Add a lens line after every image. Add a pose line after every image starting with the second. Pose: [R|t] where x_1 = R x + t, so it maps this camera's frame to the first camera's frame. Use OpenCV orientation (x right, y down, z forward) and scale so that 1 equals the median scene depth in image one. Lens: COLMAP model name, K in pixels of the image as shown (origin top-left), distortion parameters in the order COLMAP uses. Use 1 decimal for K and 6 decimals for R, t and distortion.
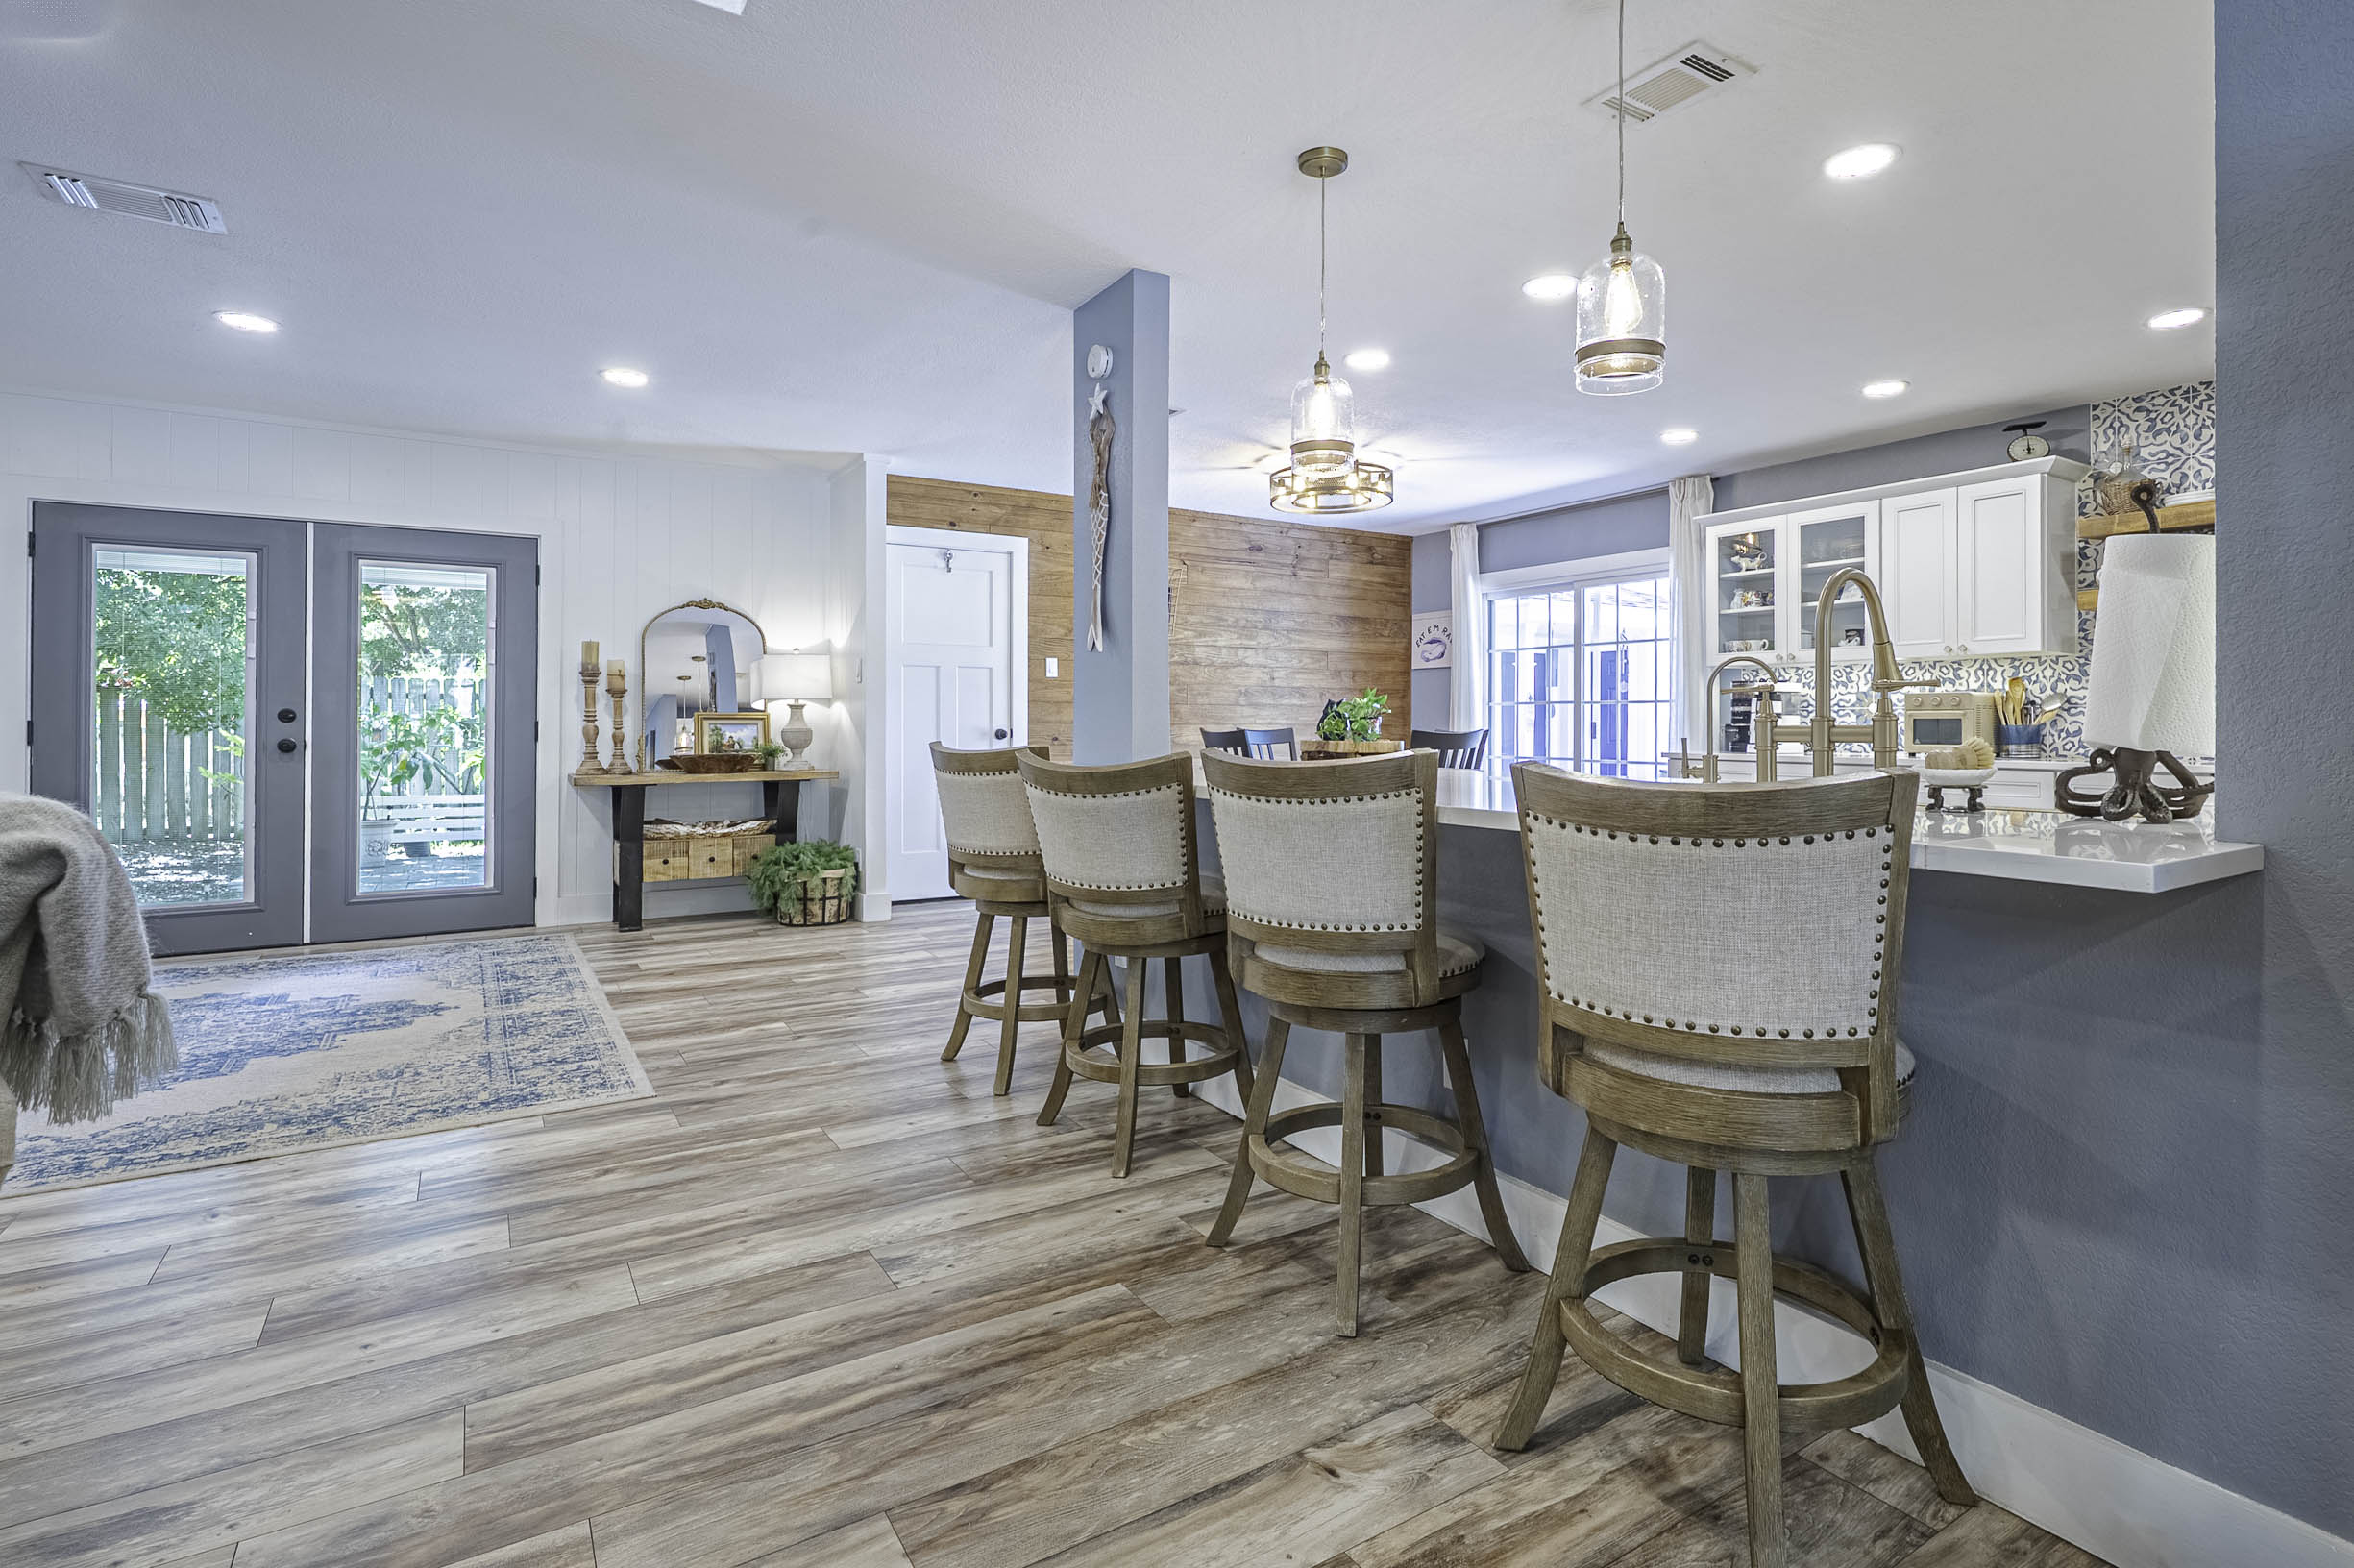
lens RADIAL K [[1236.9, 0, 1170.9], [0, 1236.9, 715.6], [0, 0, 1]] dist [0.003880, 0.000311]
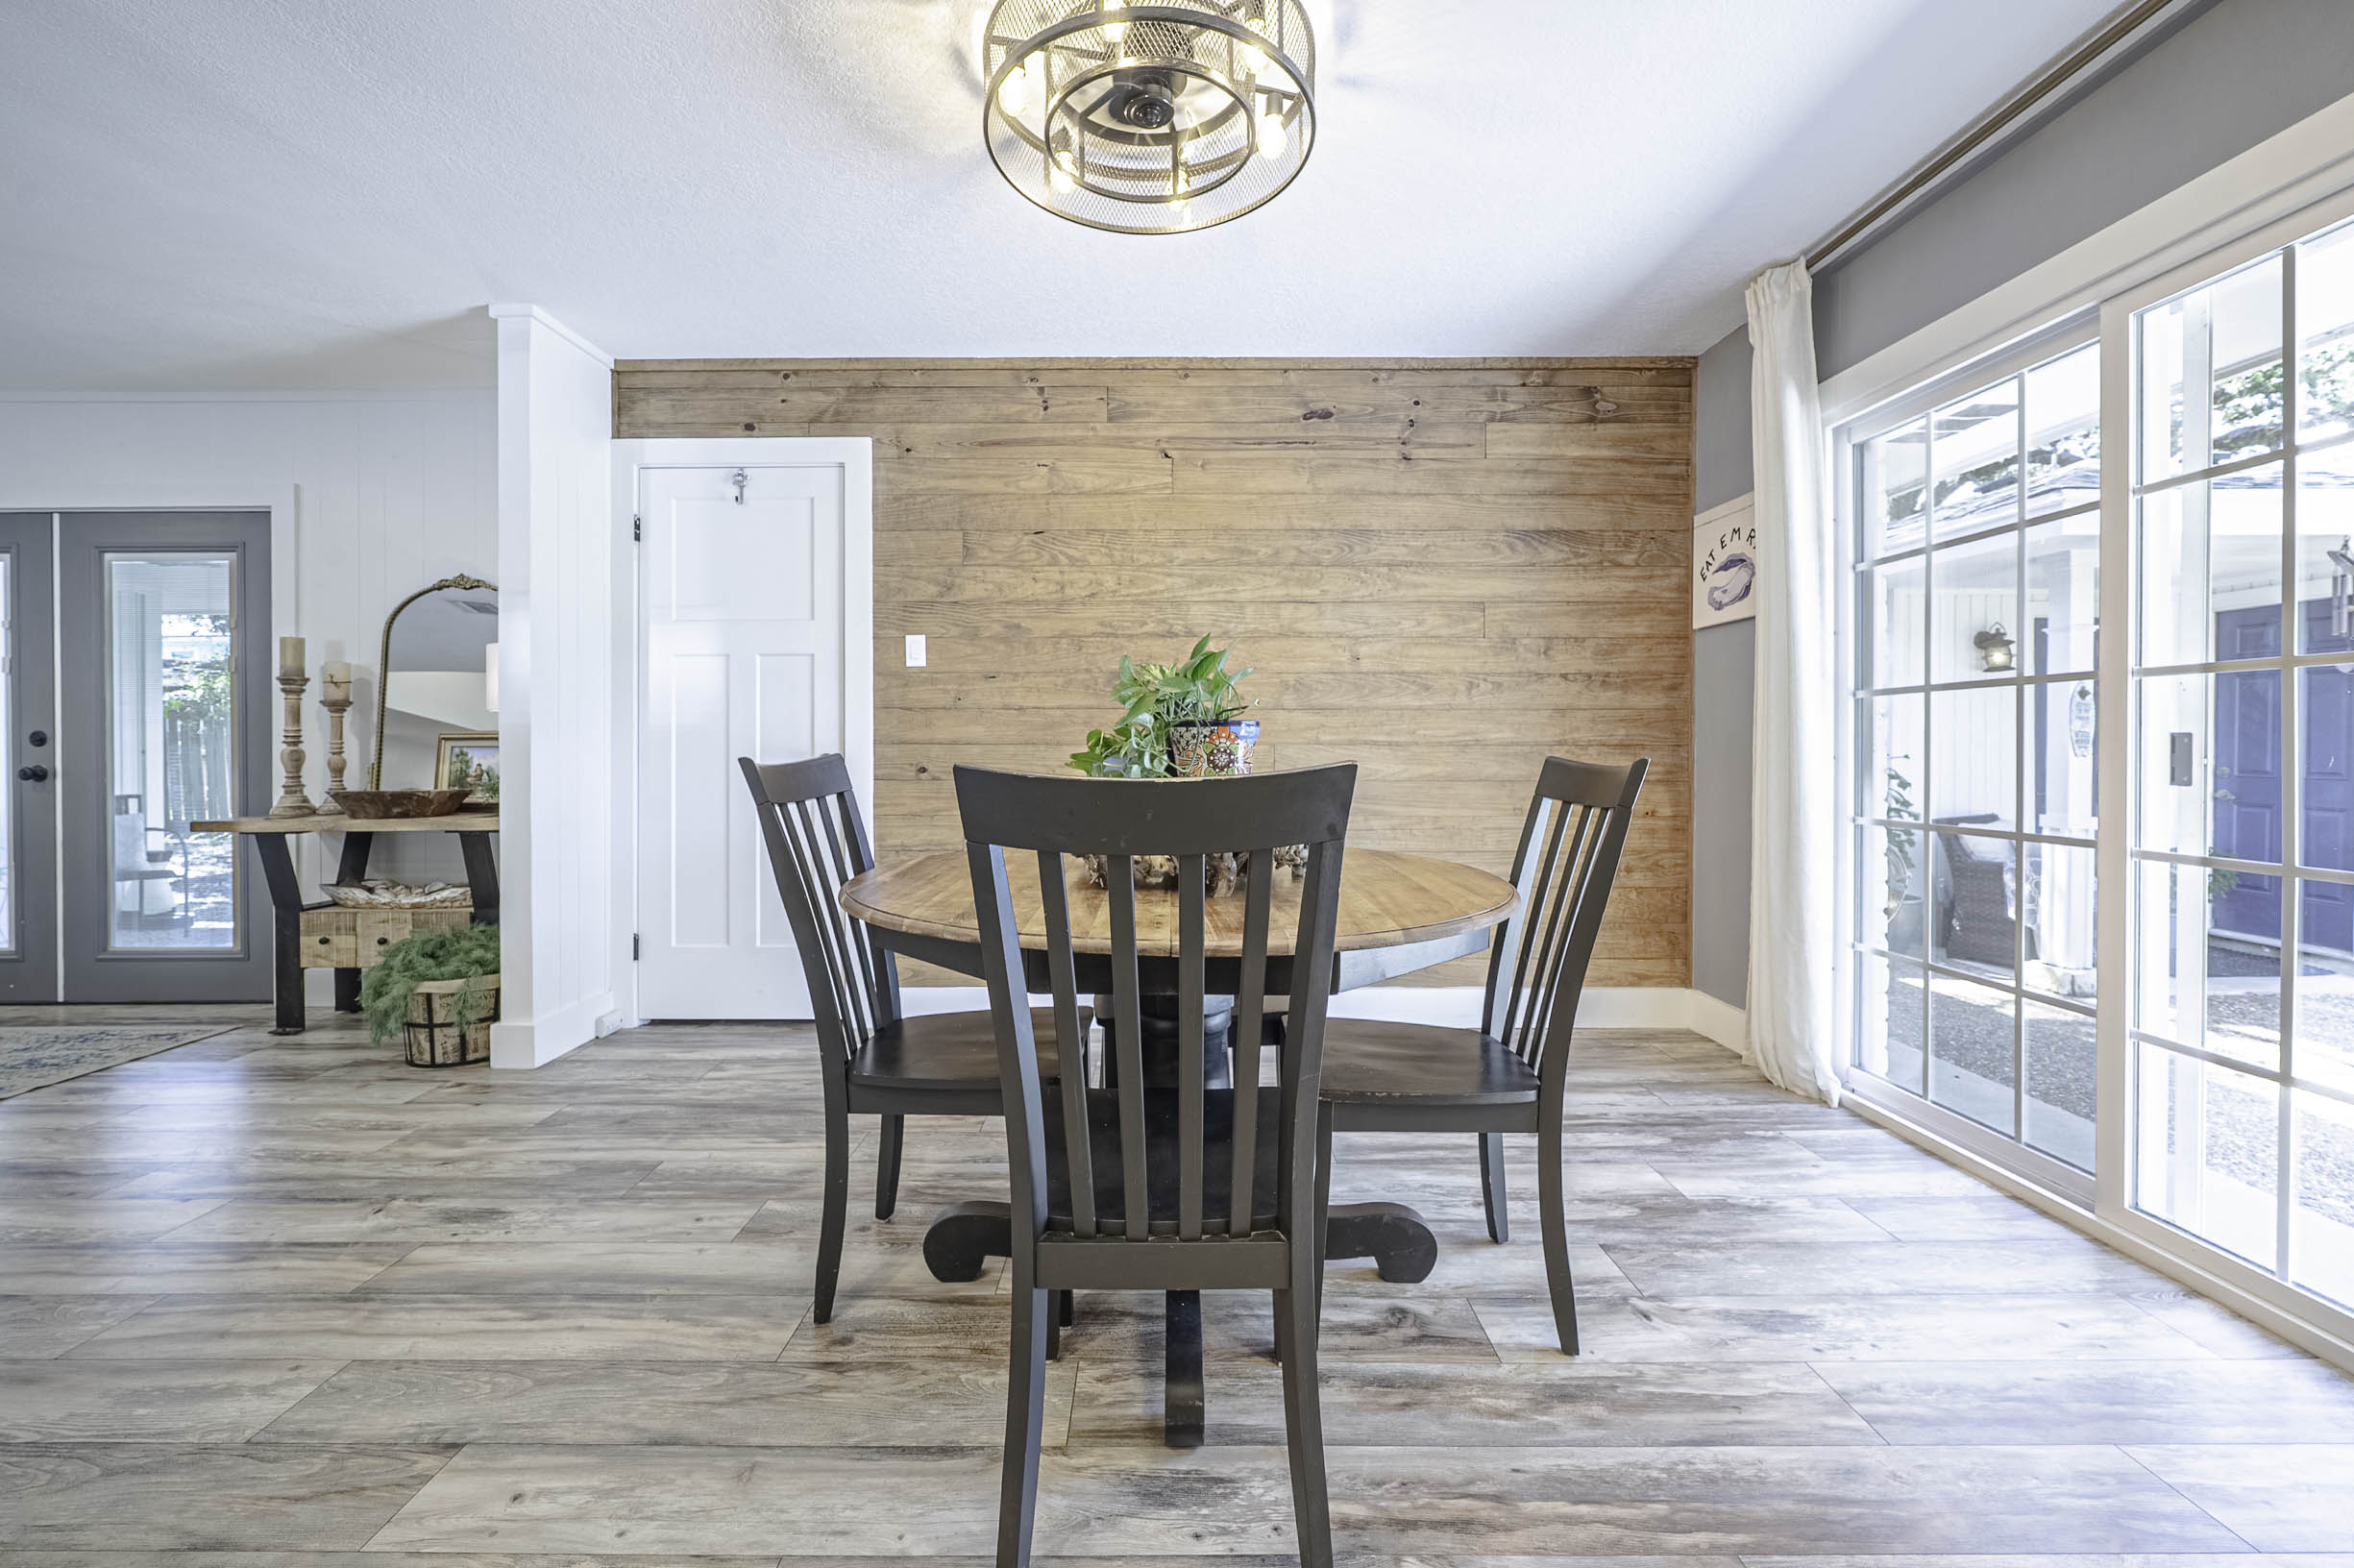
lens RADIAL K [[975.9, 0, 1165.2], [0, 975.9, 746.0], [0, 0, 1]] dist [-0.005821, 0.001088]
pose [[0.855577, -0.003326, -0.517664, 0.231161], [0.006265, 0.999973, 0.003931, 0.005633], [0.517637, -0.006606, 0.855575, 0.609023]]
